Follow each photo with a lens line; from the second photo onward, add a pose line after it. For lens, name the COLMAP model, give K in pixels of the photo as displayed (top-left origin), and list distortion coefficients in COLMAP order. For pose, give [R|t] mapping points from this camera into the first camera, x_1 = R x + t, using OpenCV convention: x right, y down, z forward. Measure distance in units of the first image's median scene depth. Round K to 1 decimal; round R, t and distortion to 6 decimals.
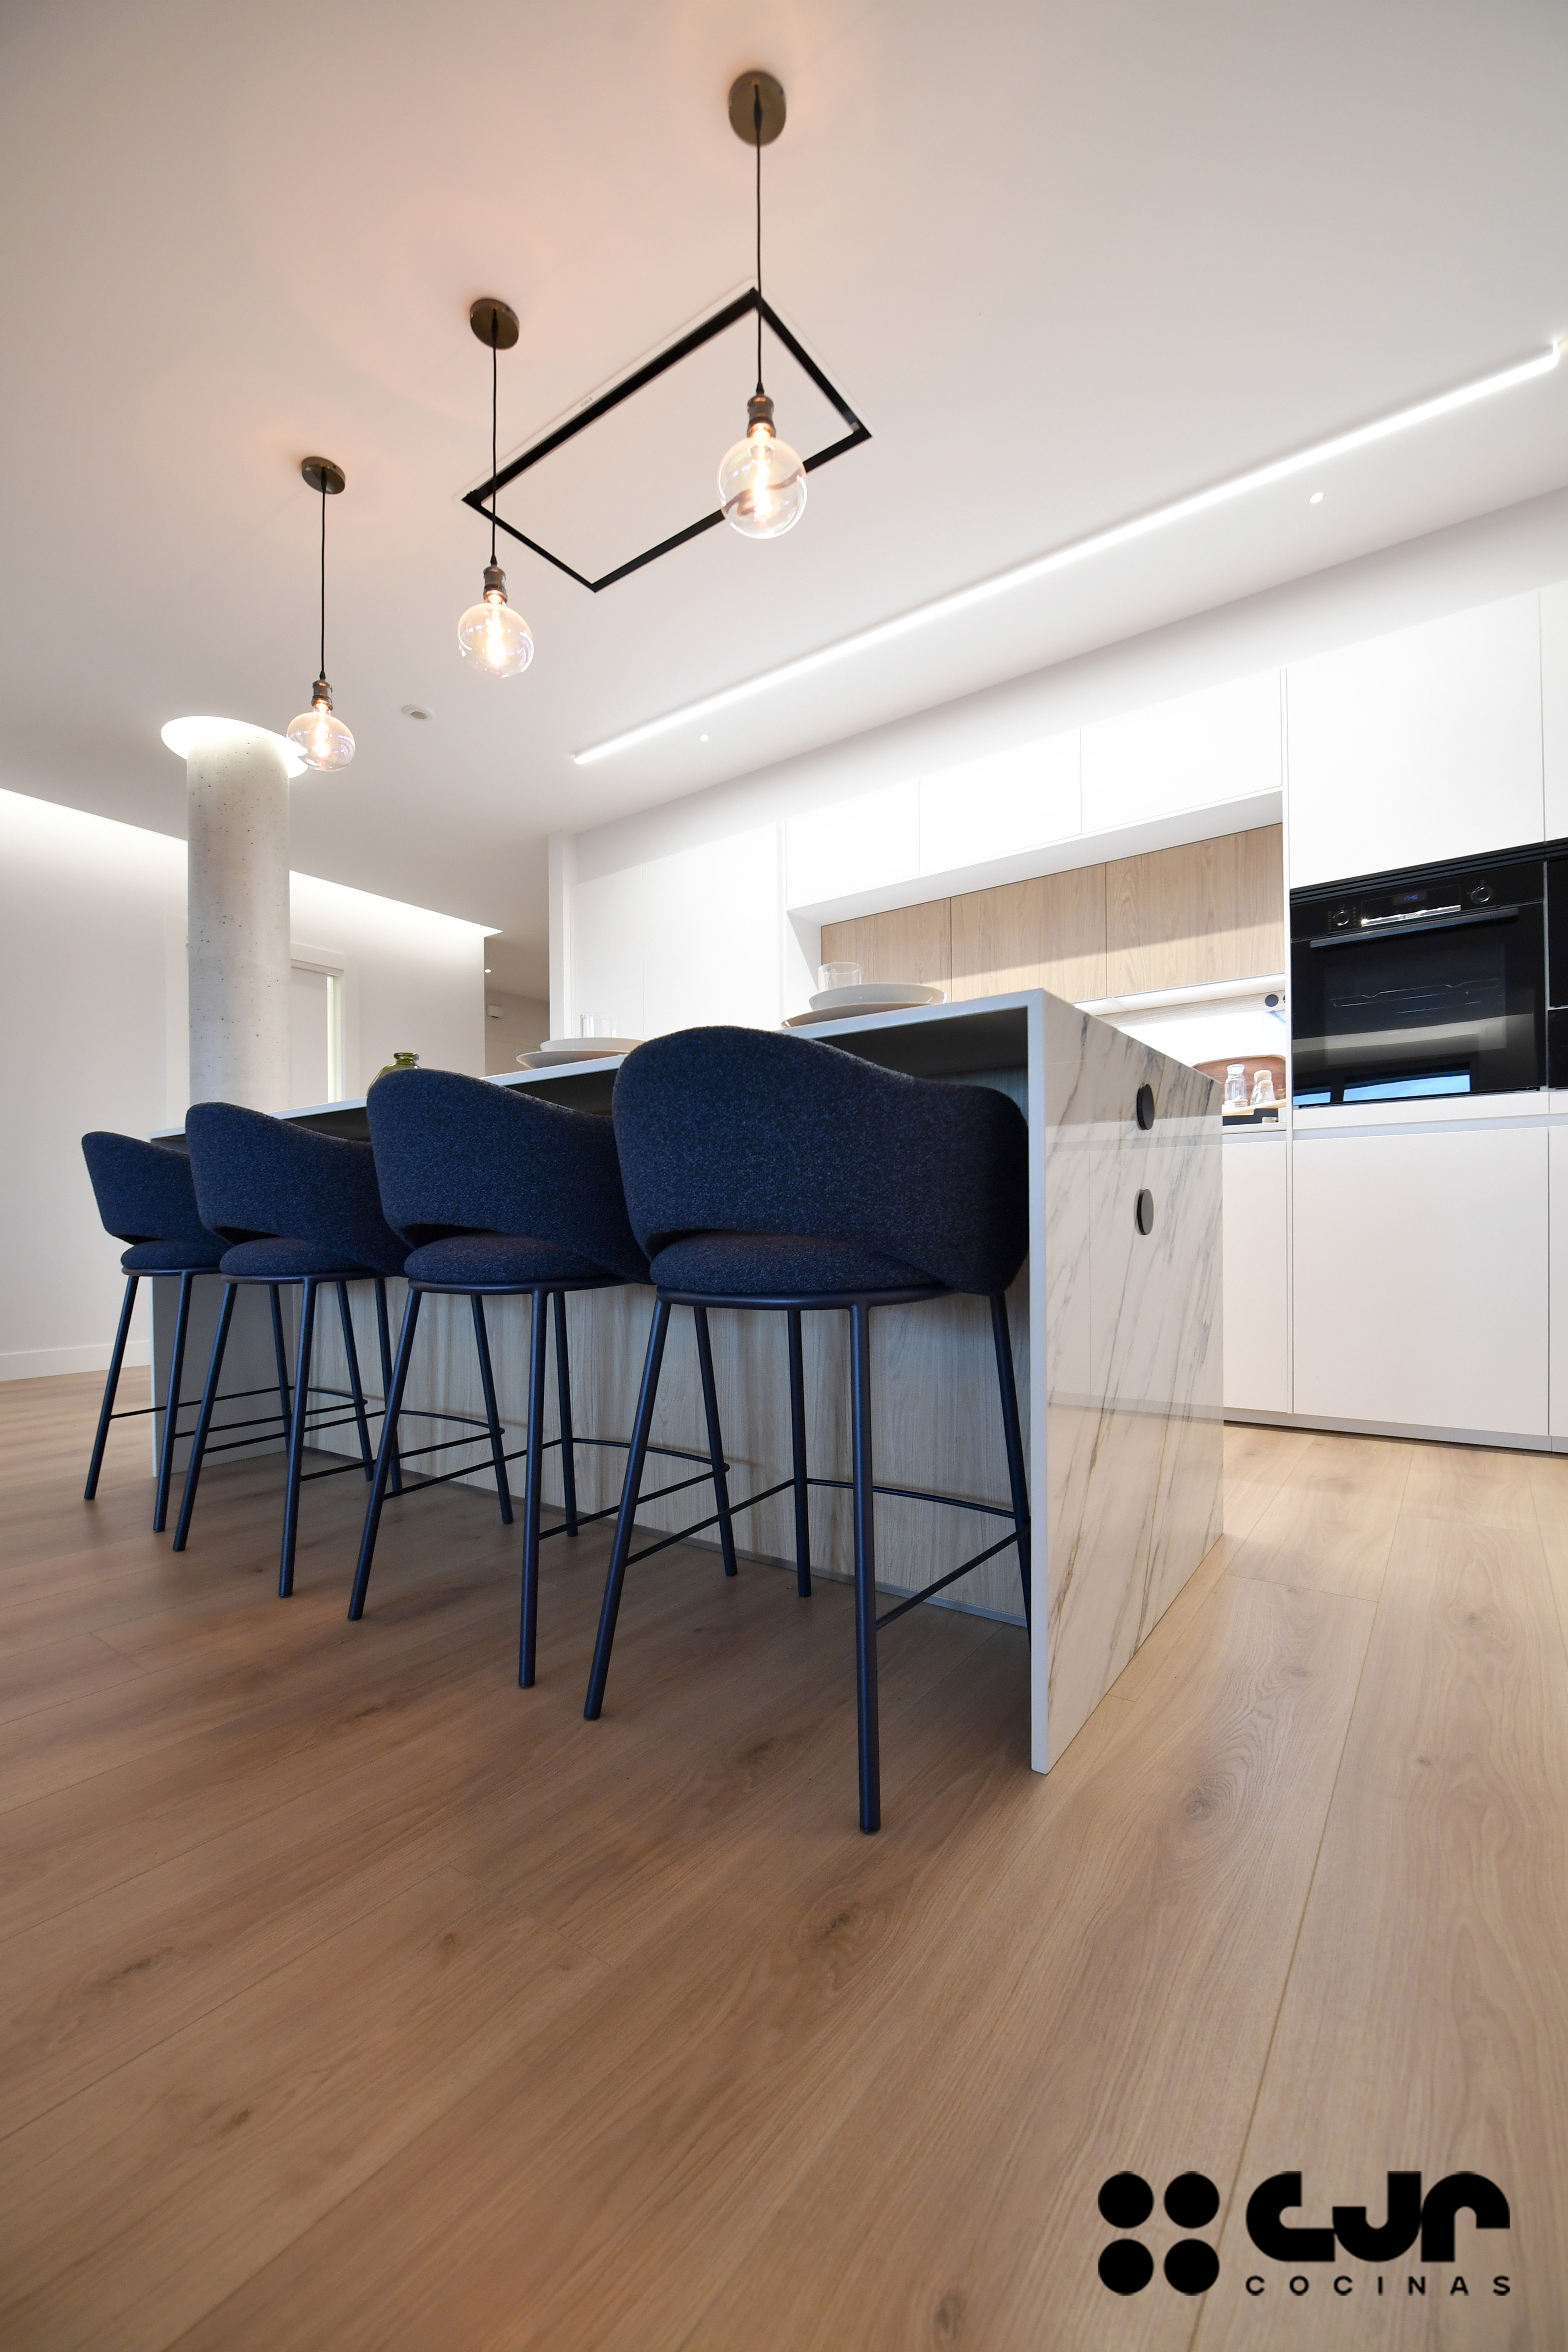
lens RADIAL K [[952.1, 0, 774.6], [0, 952.1, 1214.8], [0, 0, 1]] dist [-0.020051, -0.000126]
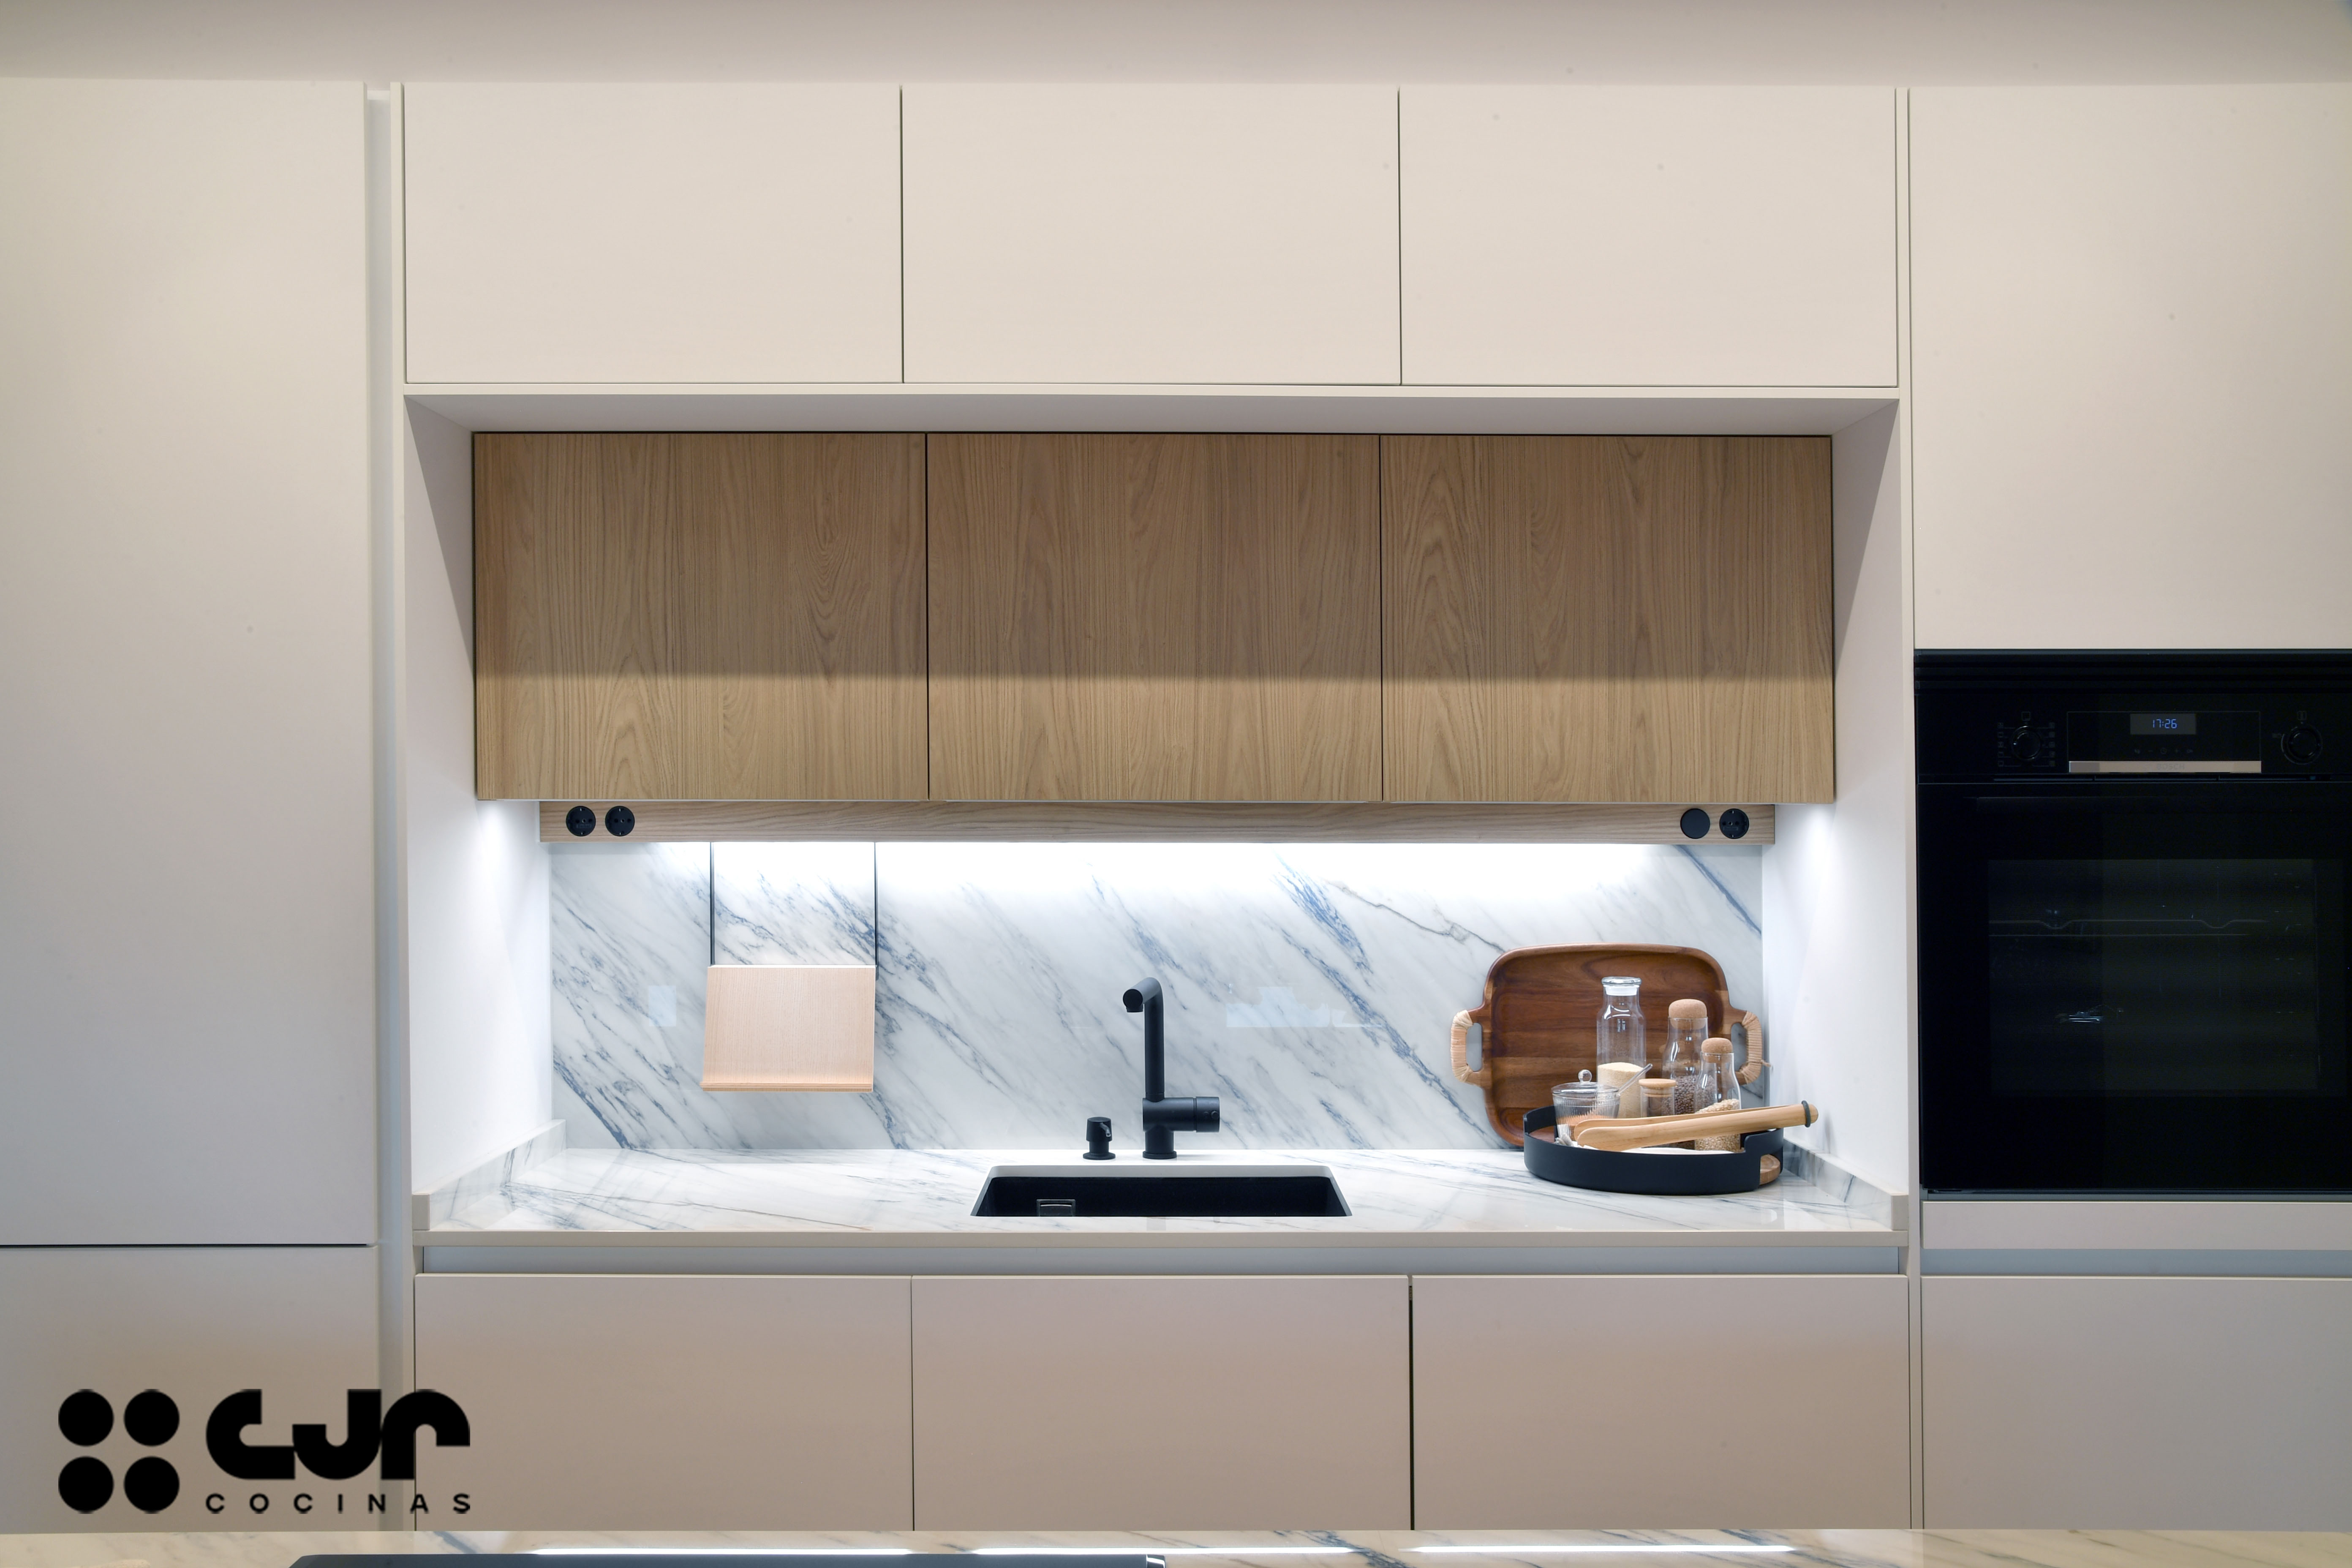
lens RADIAL K [[2158.5, 0, 1183.6], [0, 2158.5, 832.7], [0, 0, 1]] dist [-0.034706, 0.080431]
pose [[0.815807, 0.025403, 0.577766, -0.294765], [-0.020095, 0.999677, -0.015579, -0.301006], [-0.577975, 0.001100, 0.816054, 0.529717]]
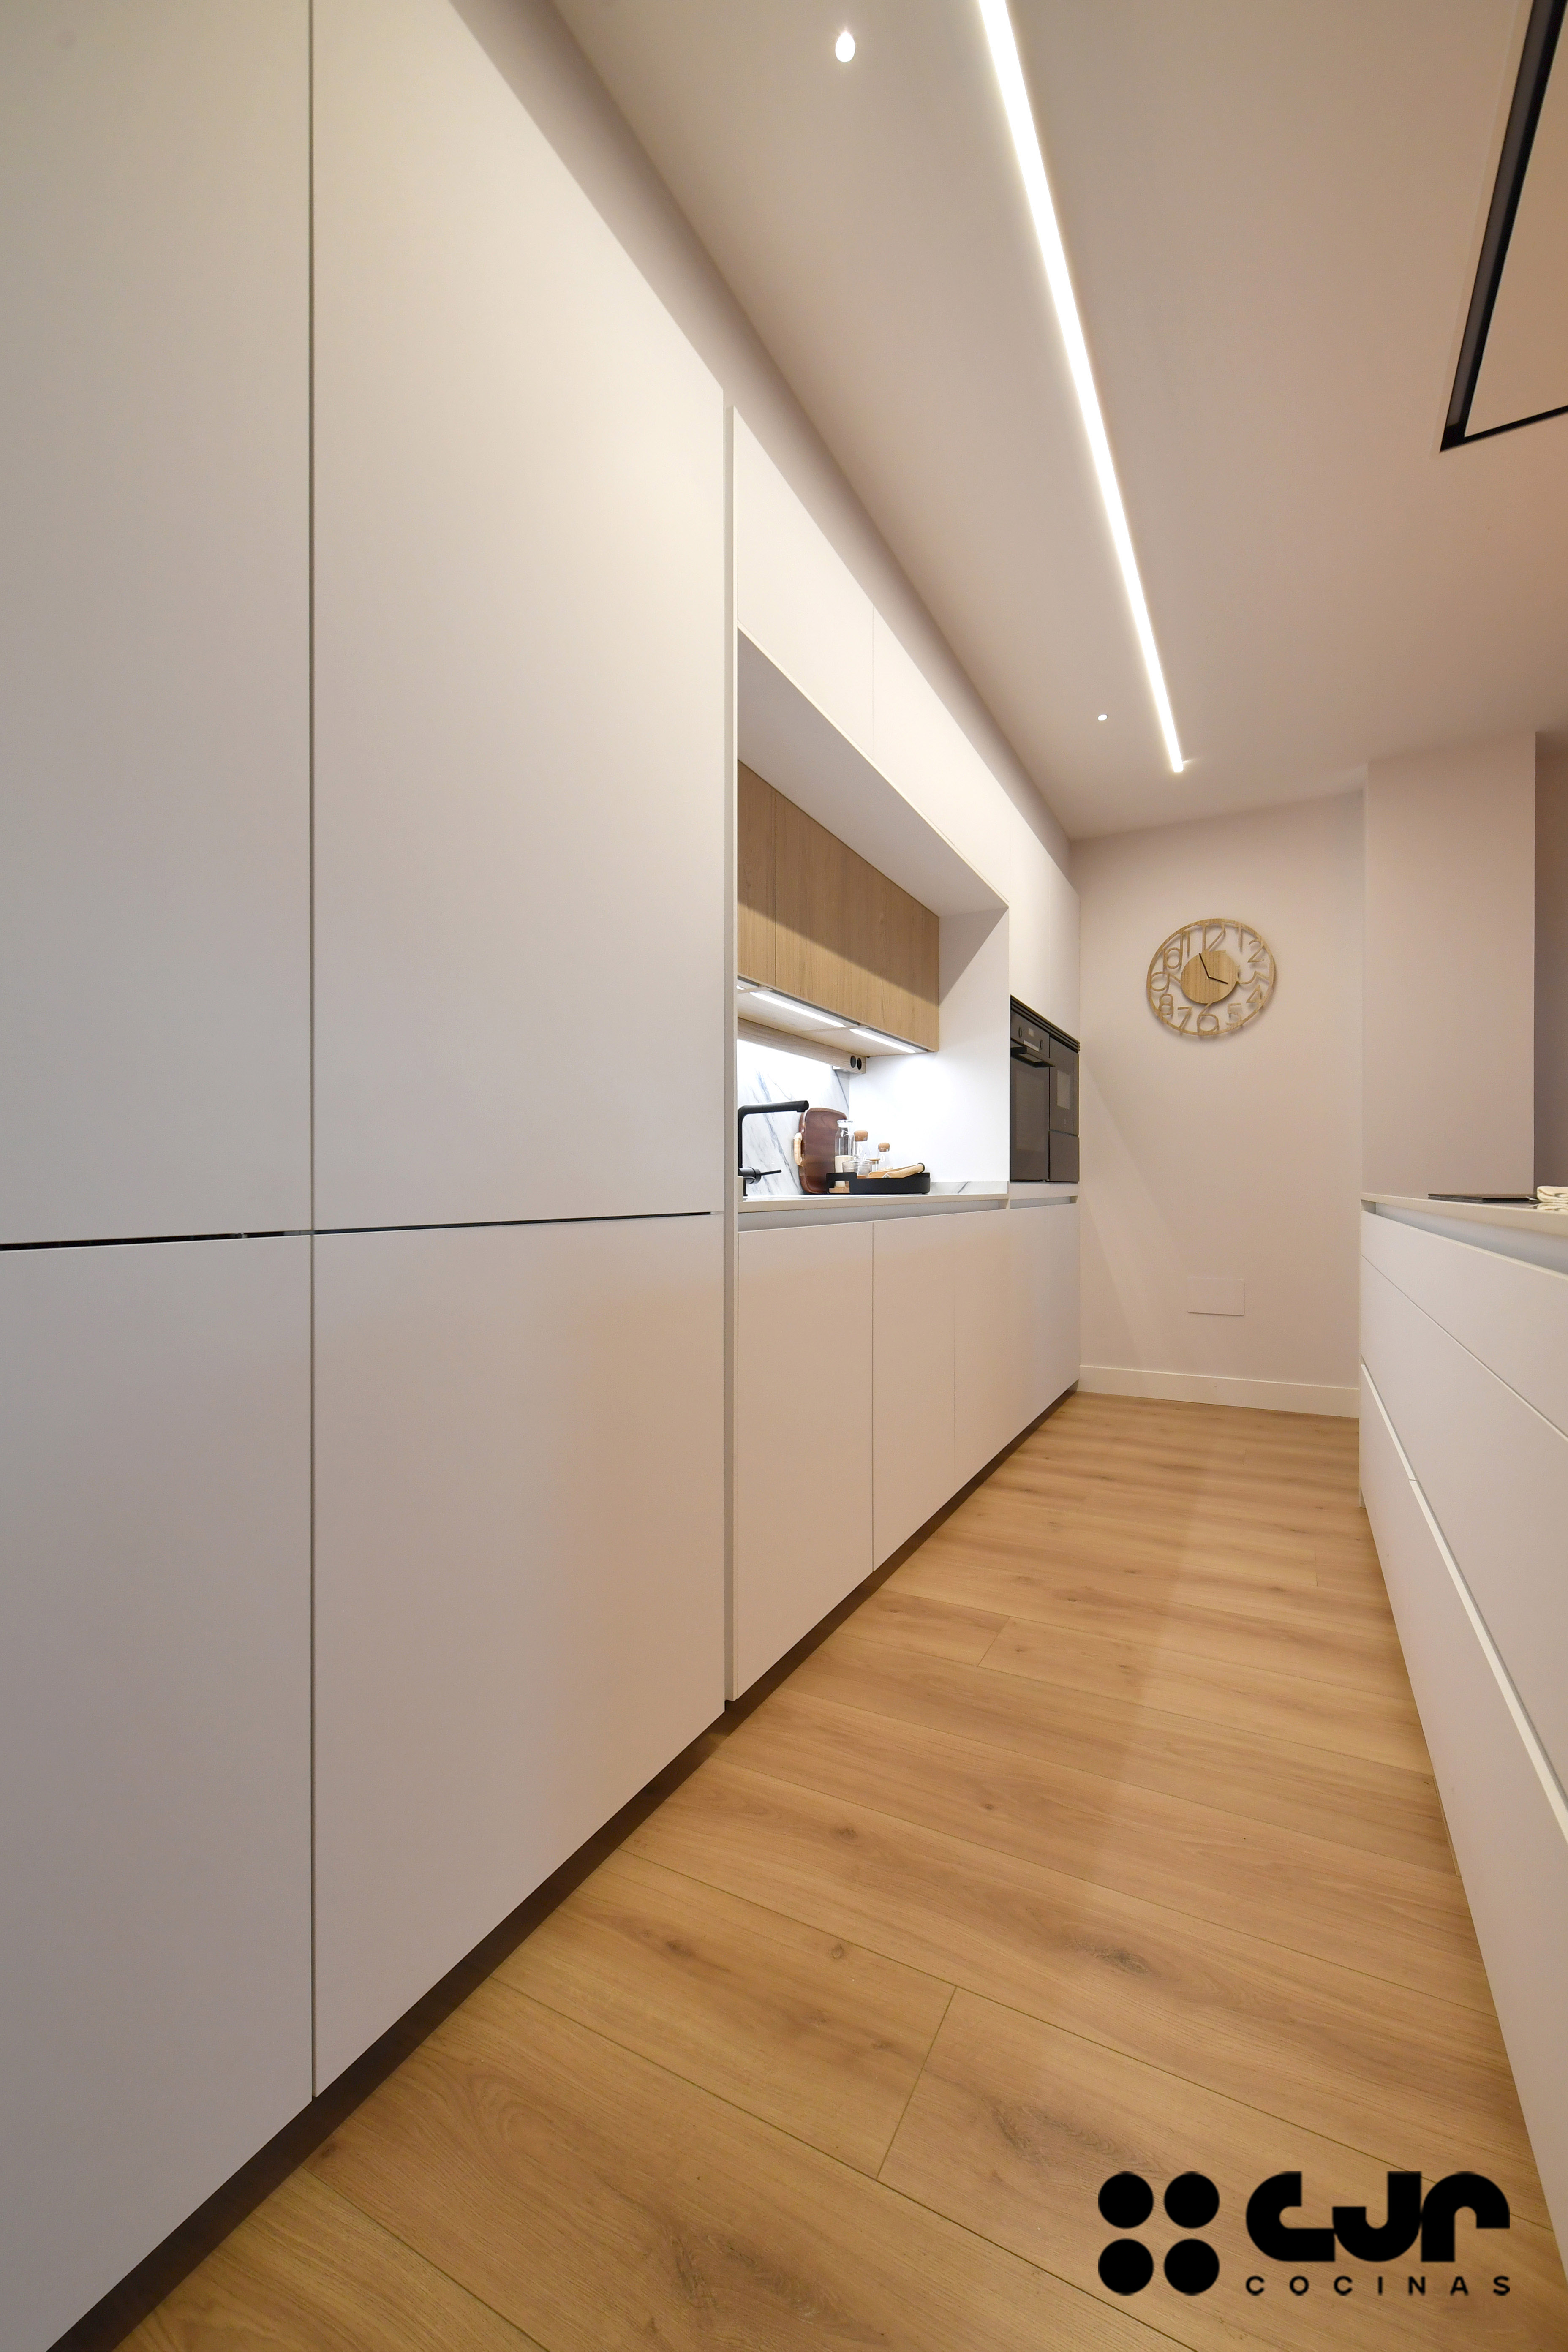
lens RADIAL K [[934.9, 0, 790.2], [0, 934.9, 1190.2], [0, 0, 1]] dist [0.000963, 0.000056]
pose [[-0.136267, 0.024124, 0.990378, -0.678697], [0.009946, 0.999686, -0.022982, -0.097425], [-0.990622, 0.006718, -0.136464, 1.762085]]
